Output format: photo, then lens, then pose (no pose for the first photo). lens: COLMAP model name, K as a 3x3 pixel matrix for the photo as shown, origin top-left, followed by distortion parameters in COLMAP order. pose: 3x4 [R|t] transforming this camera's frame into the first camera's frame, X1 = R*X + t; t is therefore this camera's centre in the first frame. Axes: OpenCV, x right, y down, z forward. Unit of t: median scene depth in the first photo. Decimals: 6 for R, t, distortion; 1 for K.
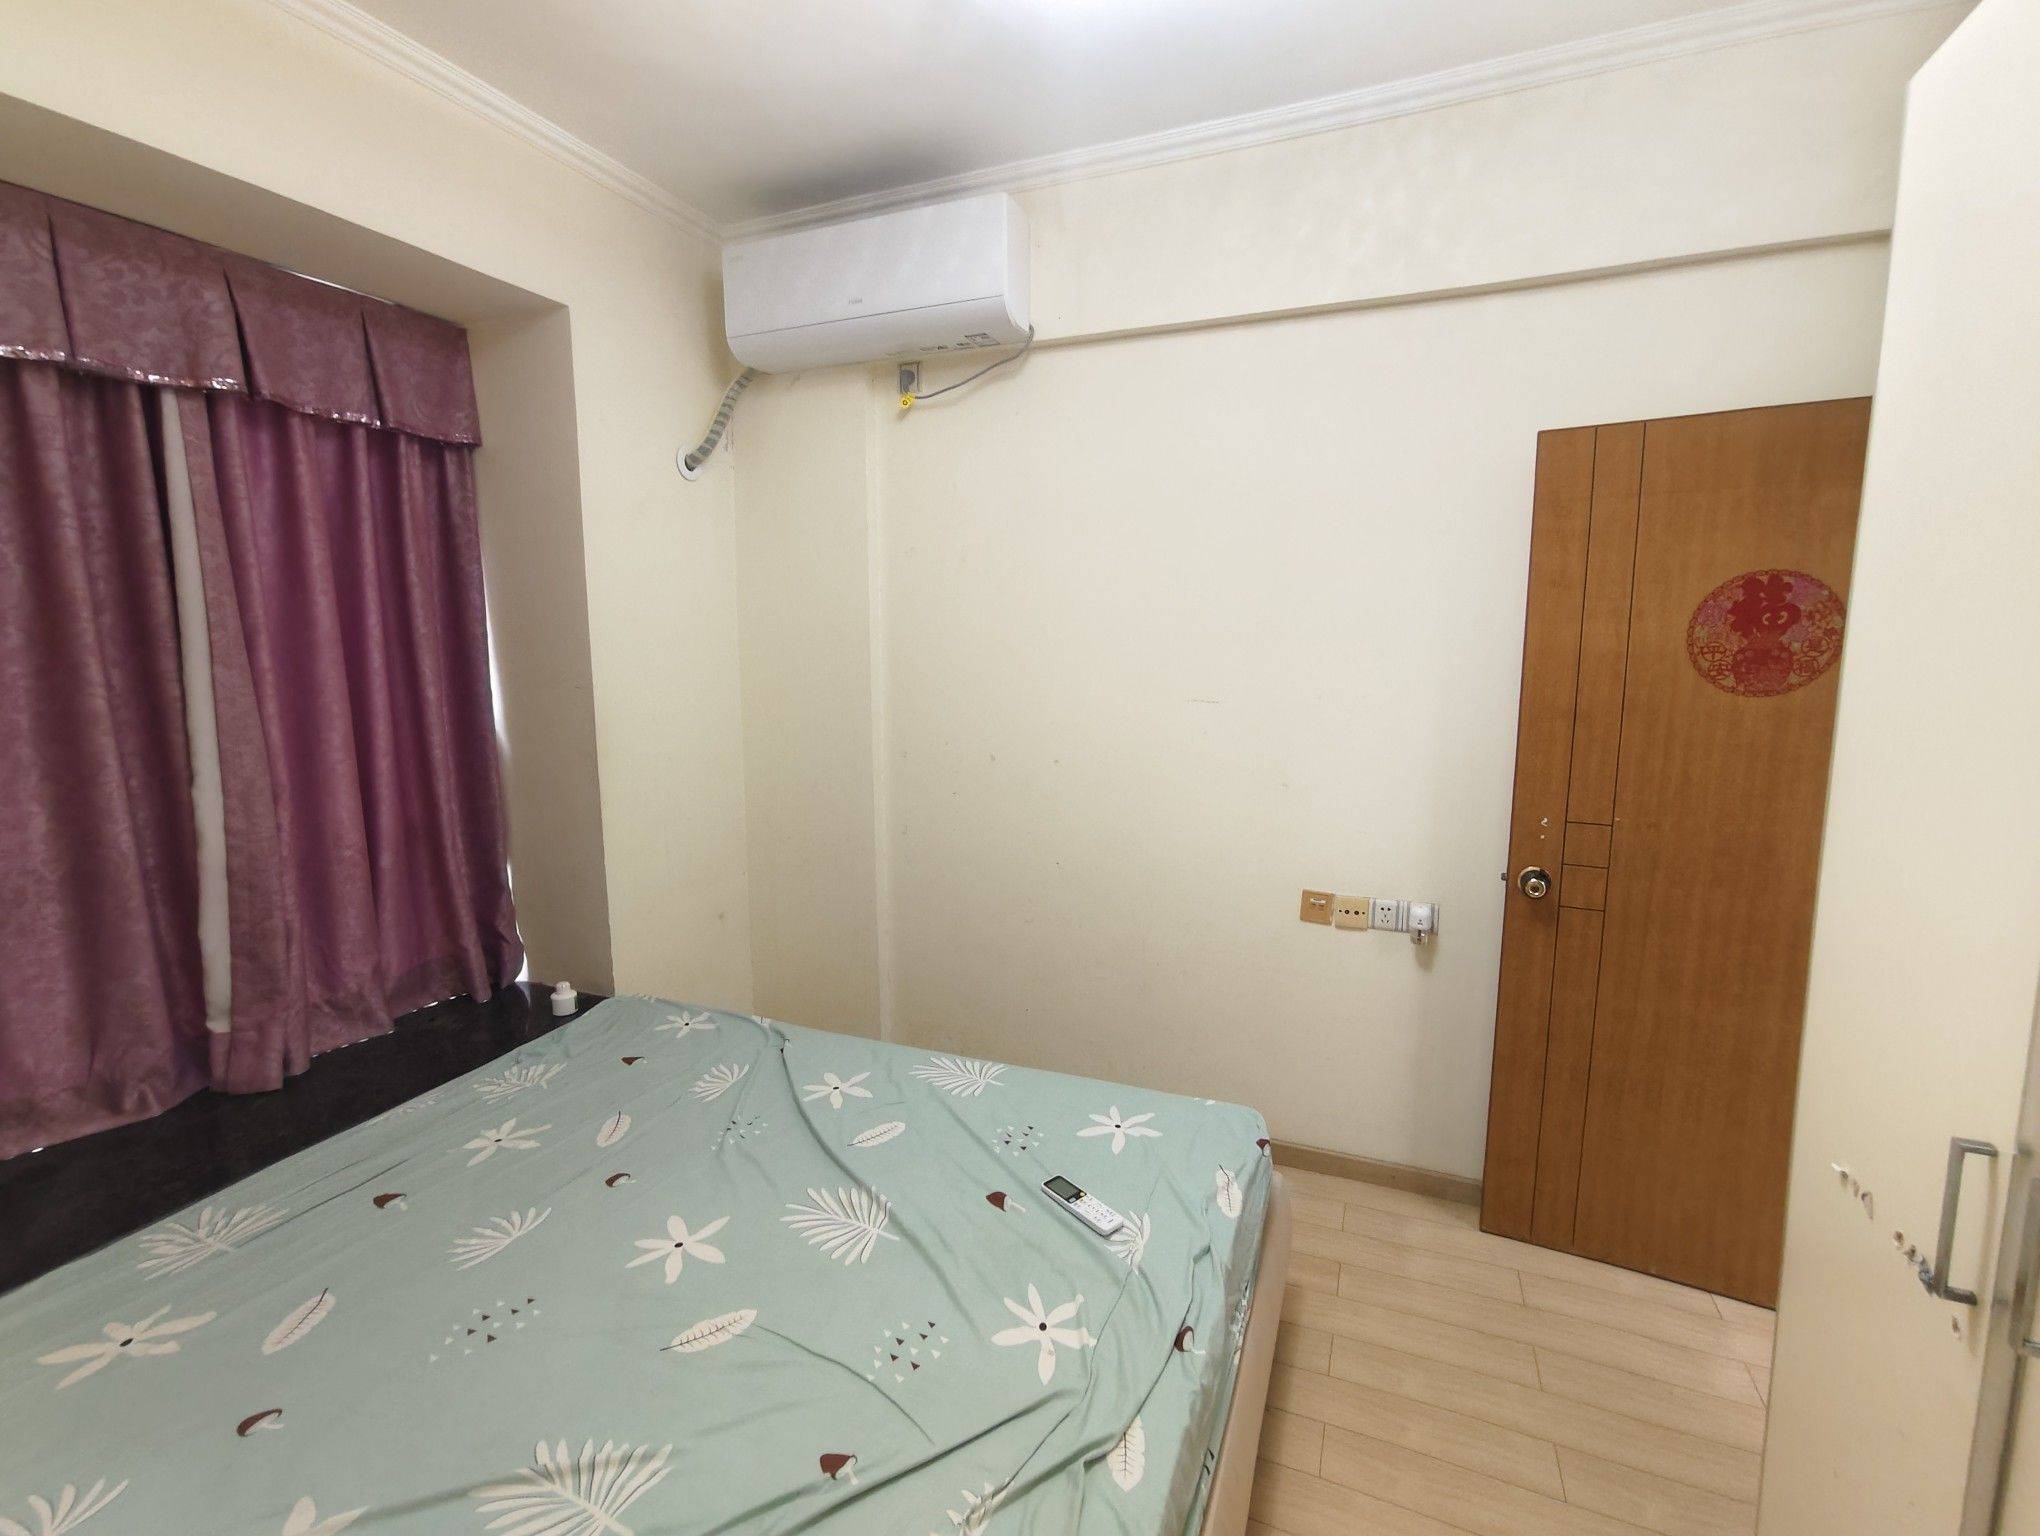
lens RADIAL K [[924.2, 0, 1006.9], [0, 924.2, 766.0], [0, 0, 1]] dist [-0.000336, 0.001227]
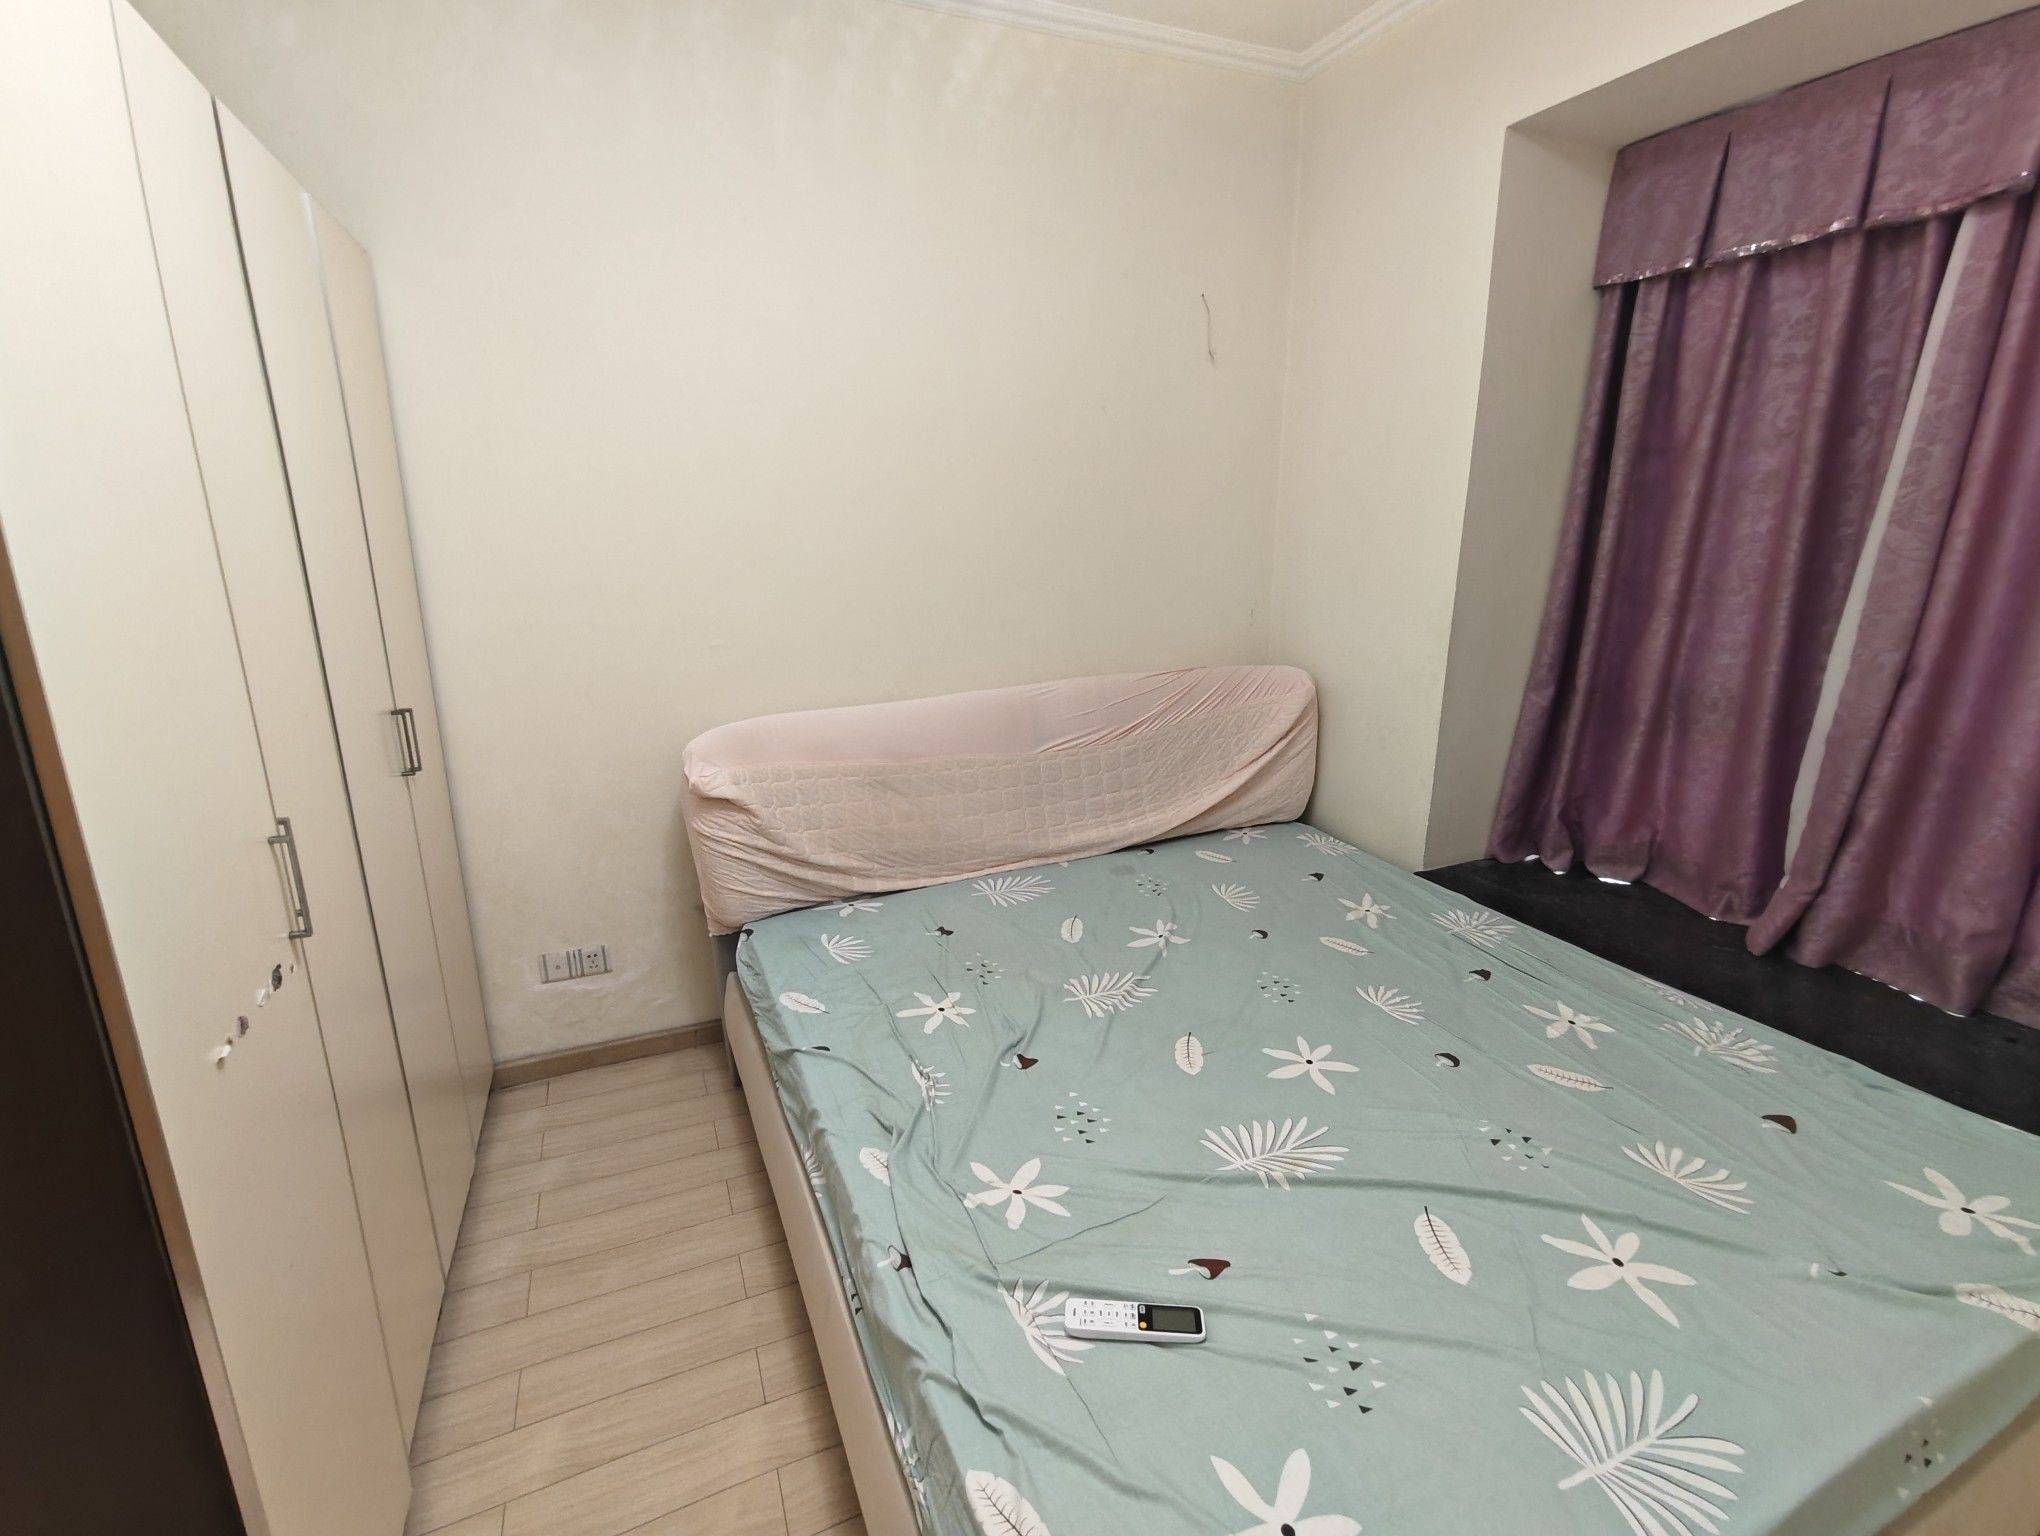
lens RADIAL K [[924.2, 0, 1016.6], [0, 924.2, 767.0], [0, 0, 1]] dist [-0.000336, 0.001227]
pose [[-0.685337, 0.203851, -0.699113, 0.477400], [-0.094851, 0.926855, 0.363240, -0.143762], [0.722023, 0.315253, -0.615872, 1.076395]]
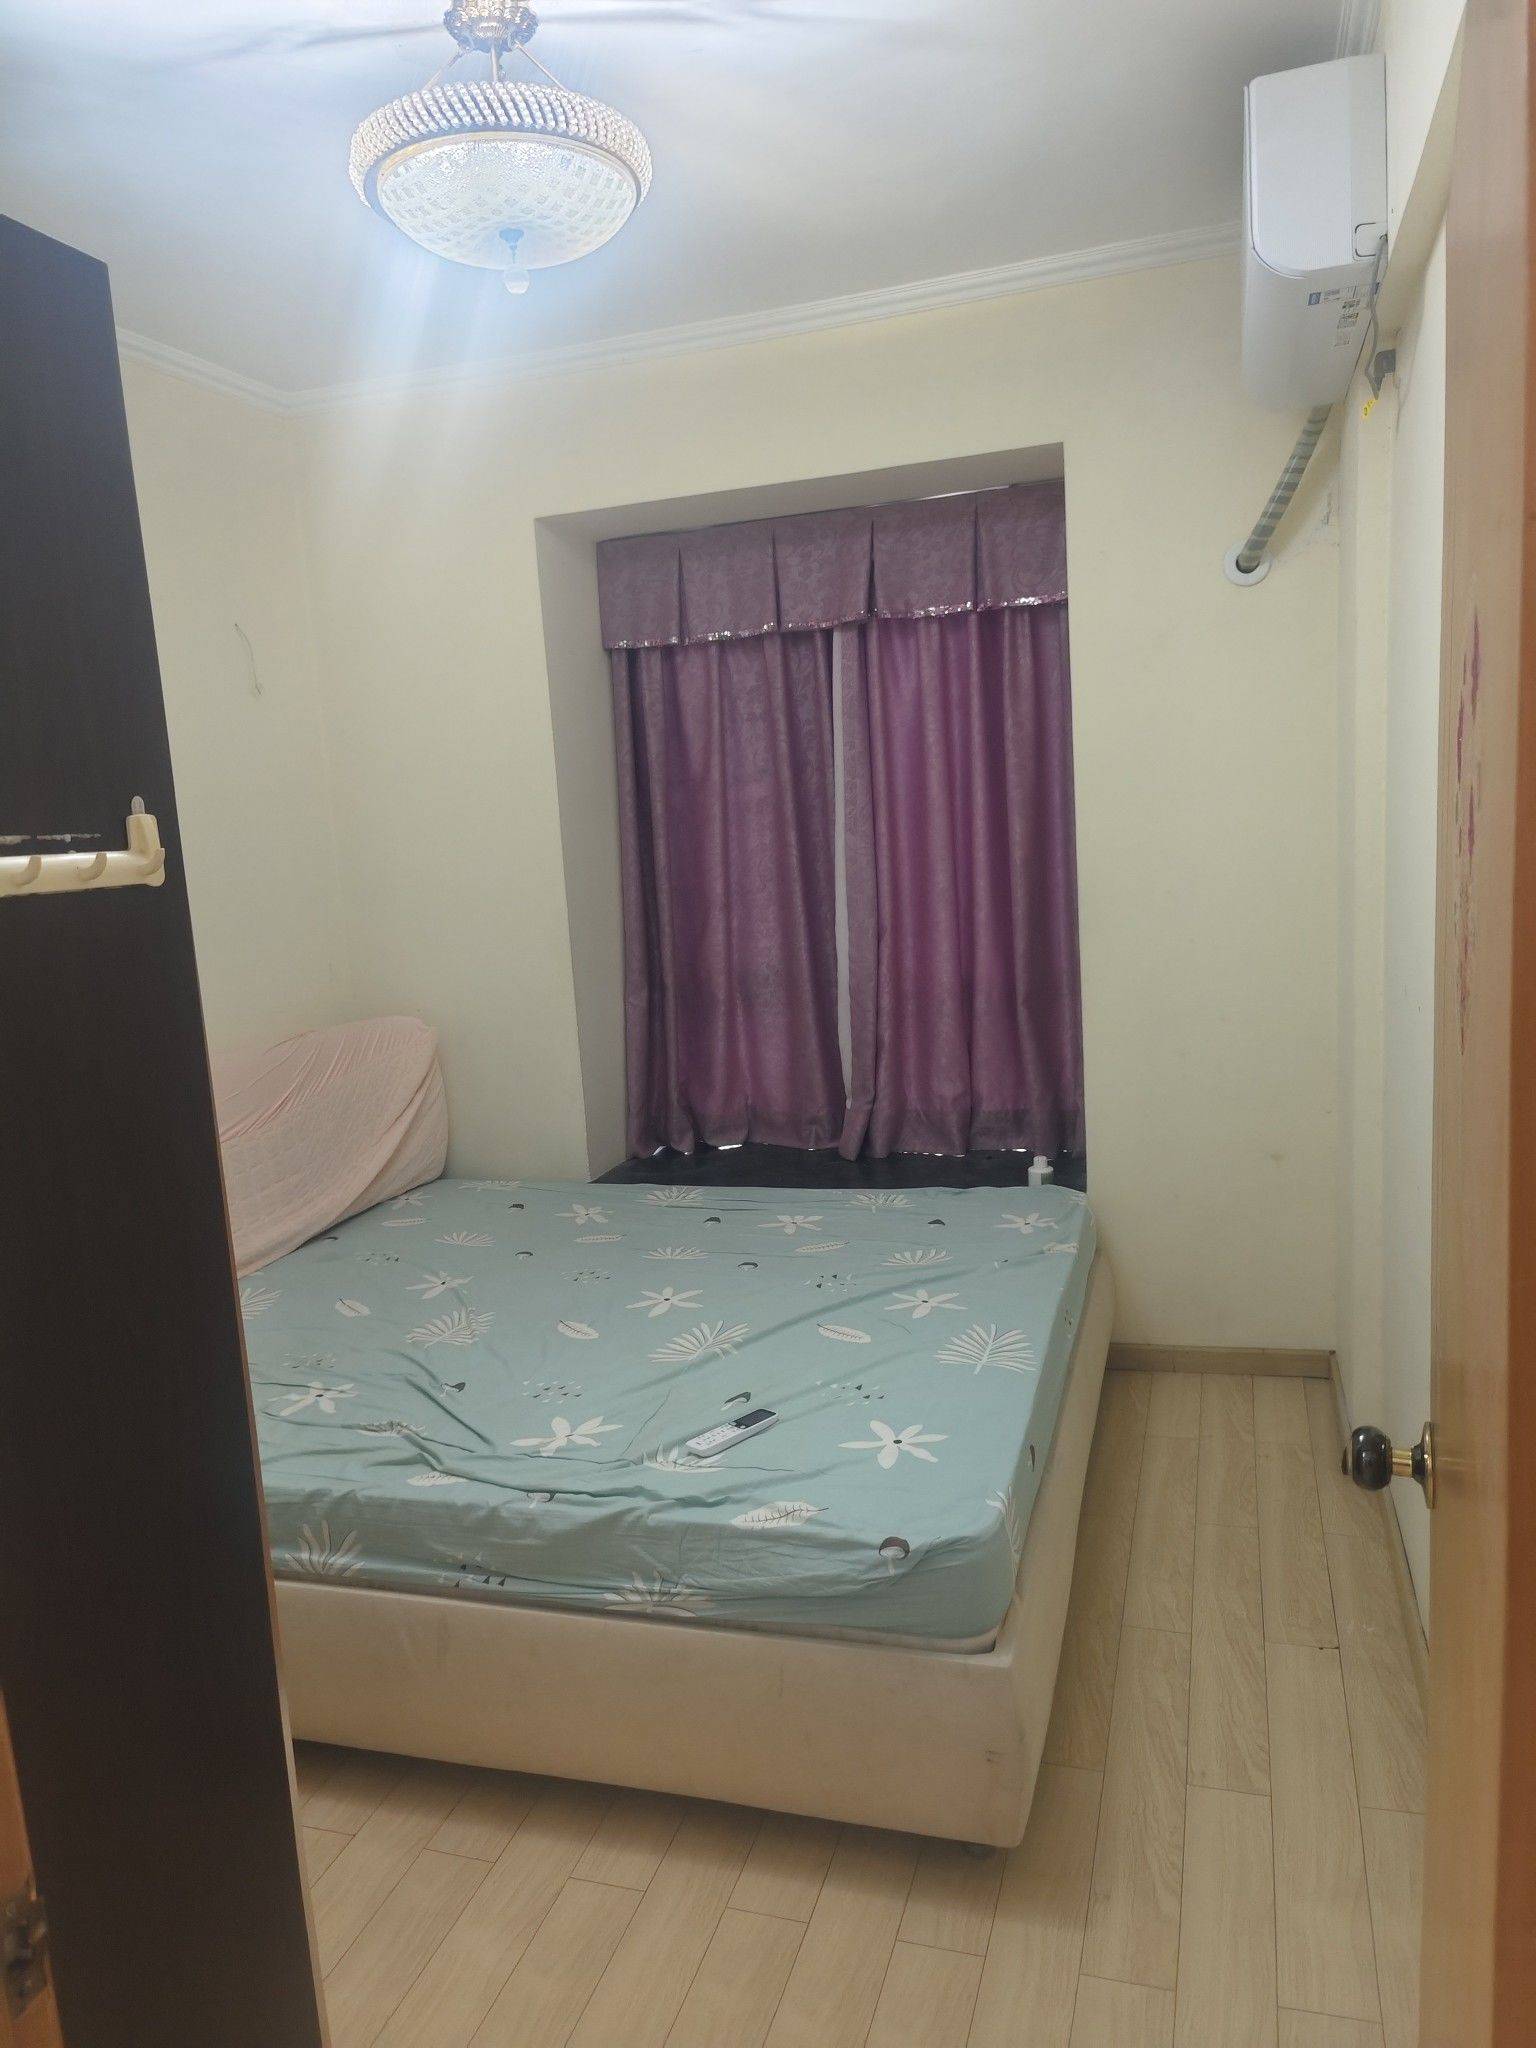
lens RADIAL K [[1405.2, 0, 782.7], [0, 1405.2, 1023.3], [0, 0, 1]] dist [0.039735, -0.005460]
pose [[0.091374, 0.147379, -0.984850, 1.240910], [-0.084102, 0.986596, 0.139838, -0.117412], [0.992259, 0.070050, 0.102544, 0.761910]]
